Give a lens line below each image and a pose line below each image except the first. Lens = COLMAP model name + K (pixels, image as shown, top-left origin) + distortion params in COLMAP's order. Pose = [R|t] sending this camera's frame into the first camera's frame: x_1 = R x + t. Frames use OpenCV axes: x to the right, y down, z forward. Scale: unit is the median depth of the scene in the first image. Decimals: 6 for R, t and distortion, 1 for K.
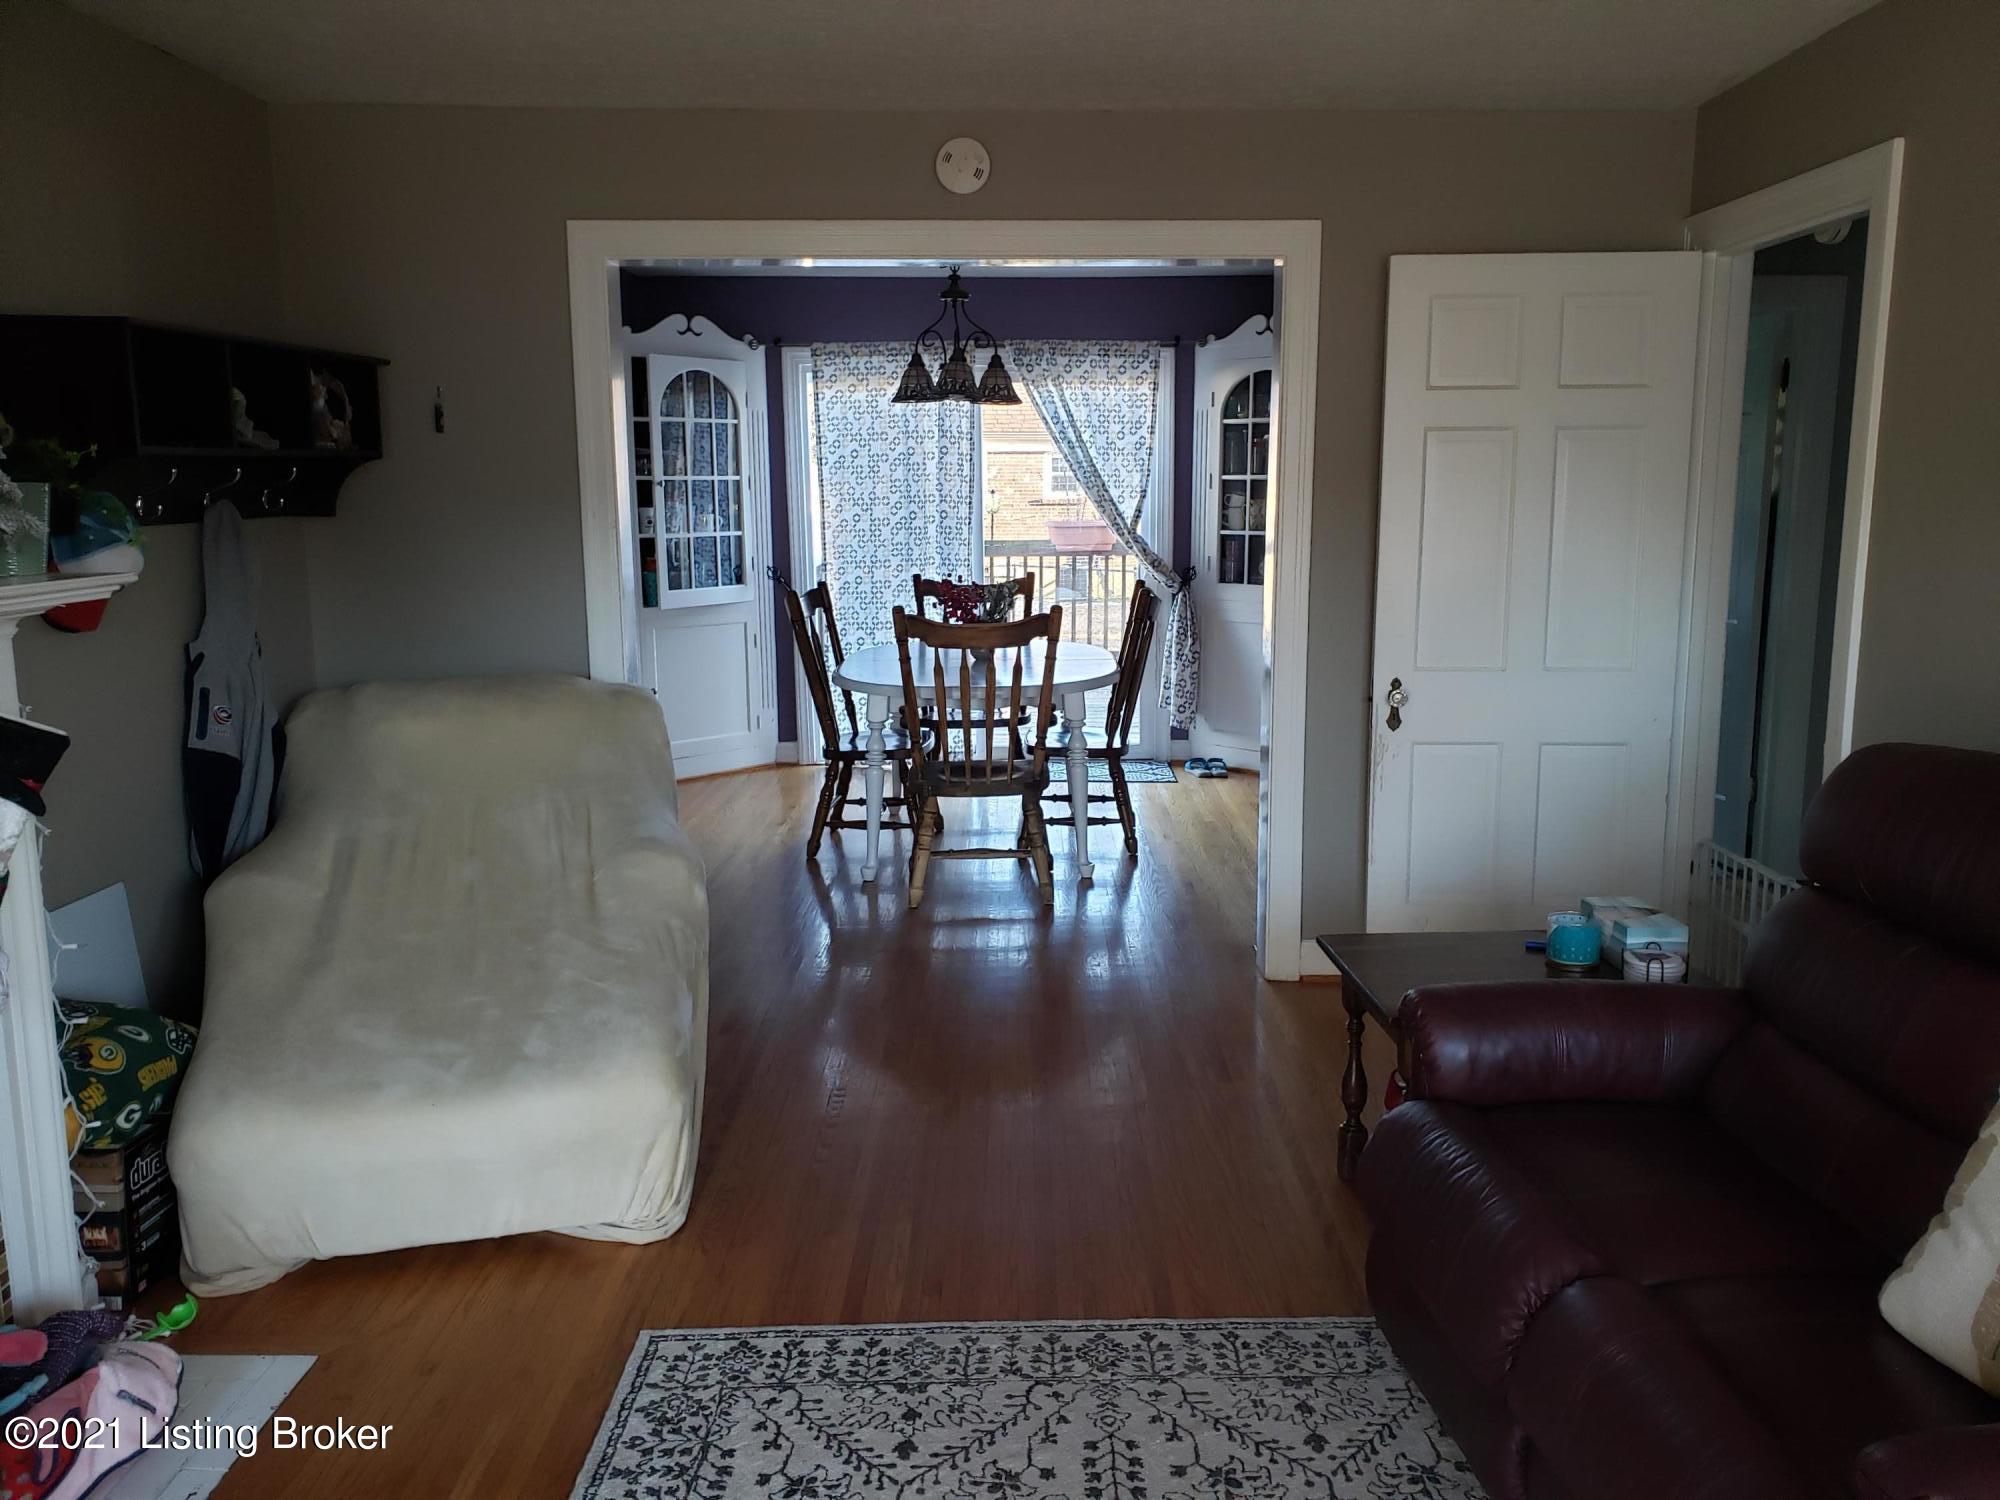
lens RADIAL K [[1513.8, 0, 1004.1], [0, 1513.8, 746.8], [0, 0, 1]] dist [0.000463, -0.006318]
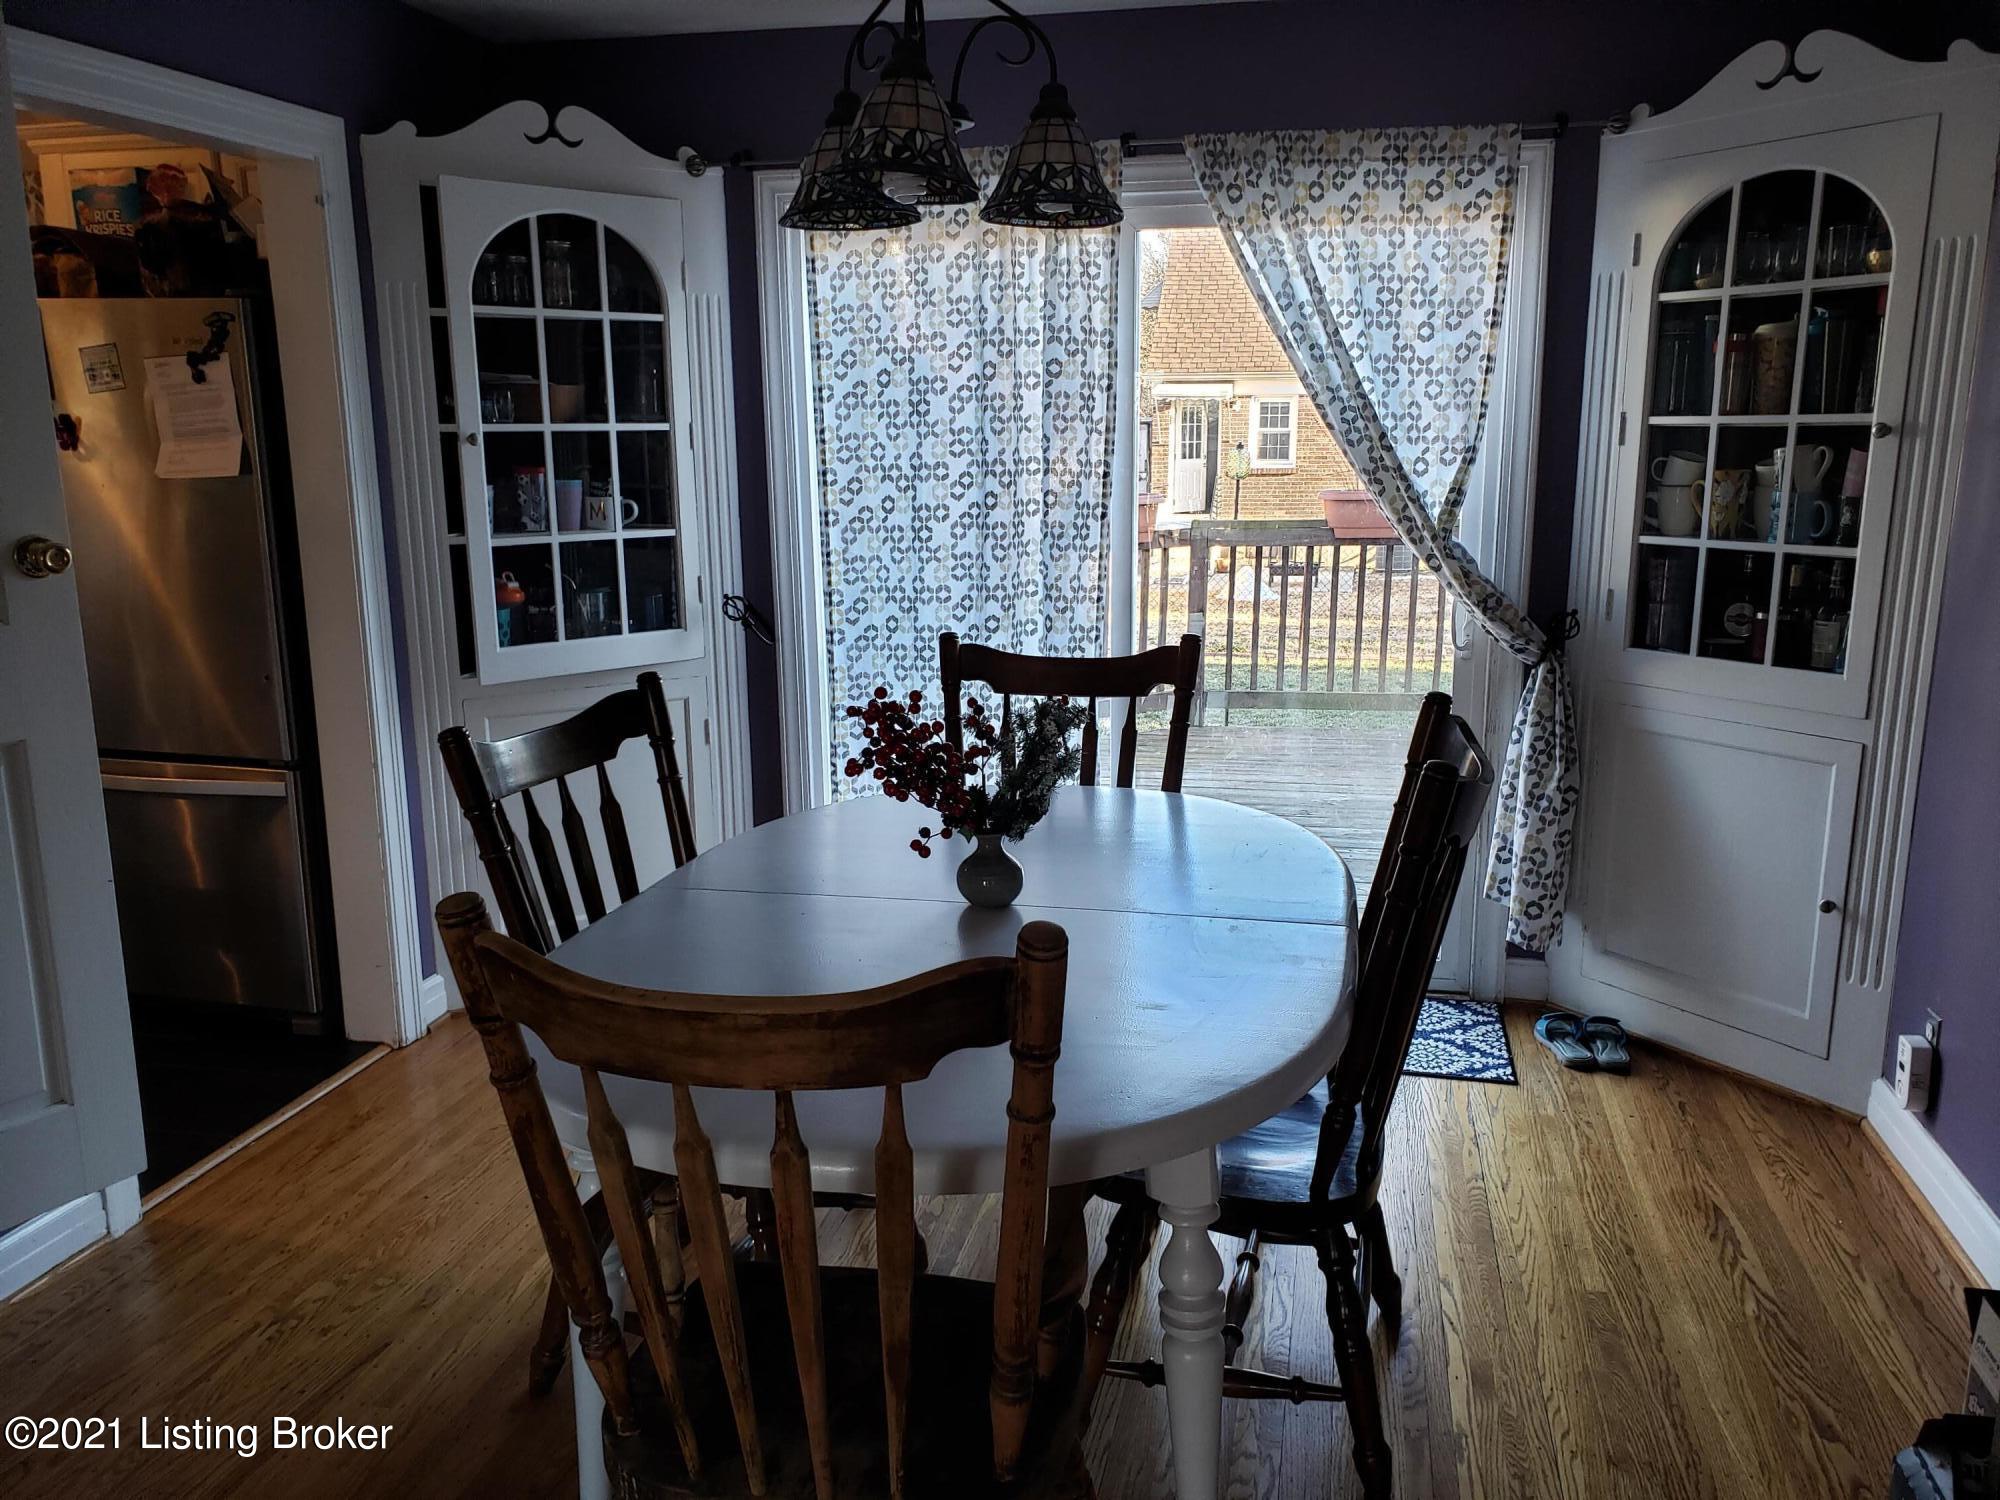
lens RADIAL K [[1513.8, 0, 998.0], [0, 1513.8, 753.2], [0, 0, 1]] dist [0.000463, -0.006318]
pose [[0.976050, 0.040931, -0.213663, 0.053240], [-0.032774, 0.998597, 0.041586, -0.089845], [0.215065, -0.033587, 0.976022, 0.506914]]
